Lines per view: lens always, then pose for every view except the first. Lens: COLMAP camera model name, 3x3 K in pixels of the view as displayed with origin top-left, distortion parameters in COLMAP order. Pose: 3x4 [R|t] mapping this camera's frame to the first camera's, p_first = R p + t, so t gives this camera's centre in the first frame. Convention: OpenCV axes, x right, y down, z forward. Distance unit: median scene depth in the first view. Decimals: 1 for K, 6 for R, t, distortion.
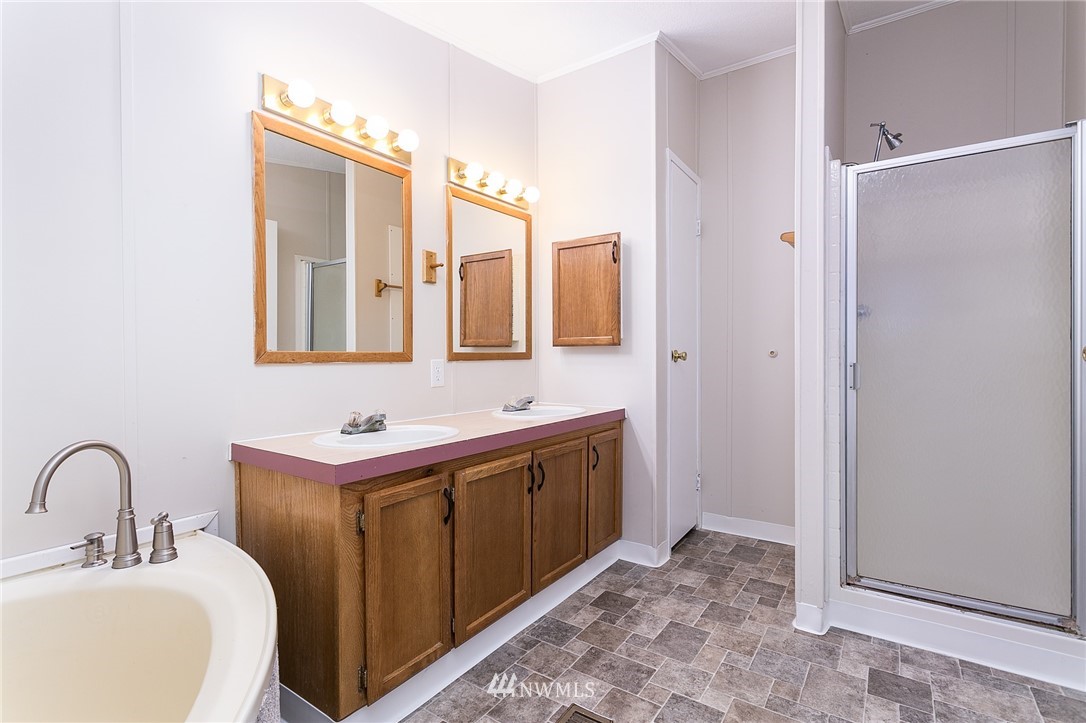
lens RADIAL K [[512.2, 0, 542.2], [0, 512.2, 360.9], [0, 0, 1]] dist [0.002084, 0.001608]
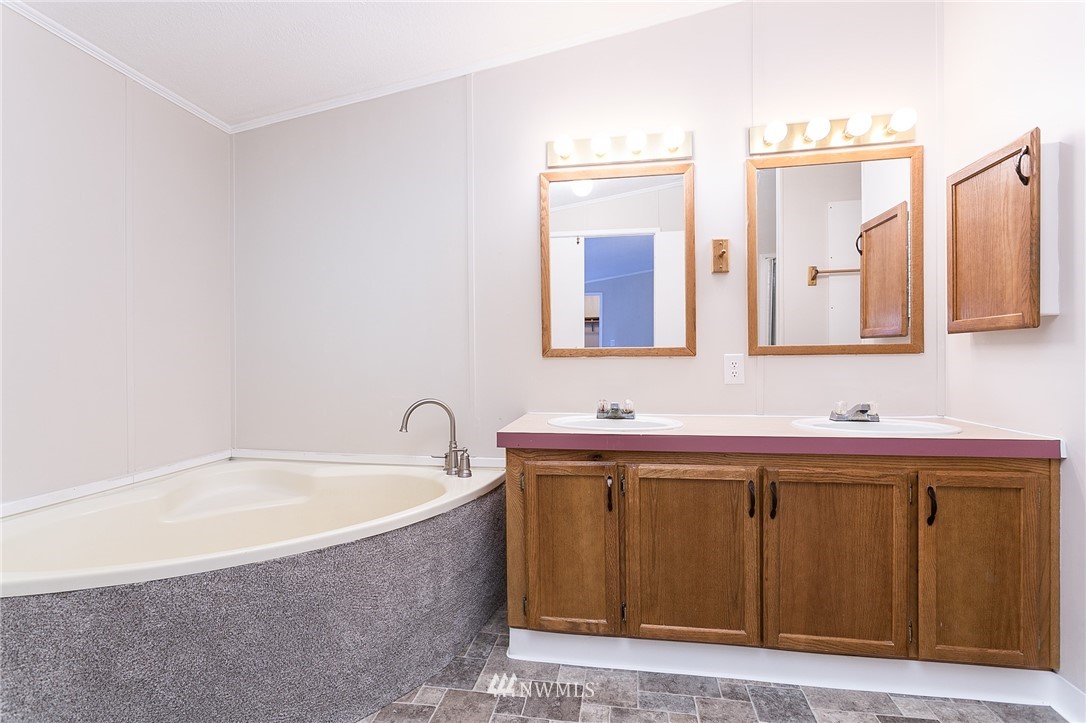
lens RADIAL K [[512.2, 0, 542.2], [0, 512.2, 360.9], [0, 0, 1]] dist [0.002084, 0.001608]
pose [[0.436445, 0.006370, -0.899708, 0.528595], [-0.001621, 0.999979, 0.006294, 0.004914], [0.899729, -0.001288, 0.436446, 0.320401]]
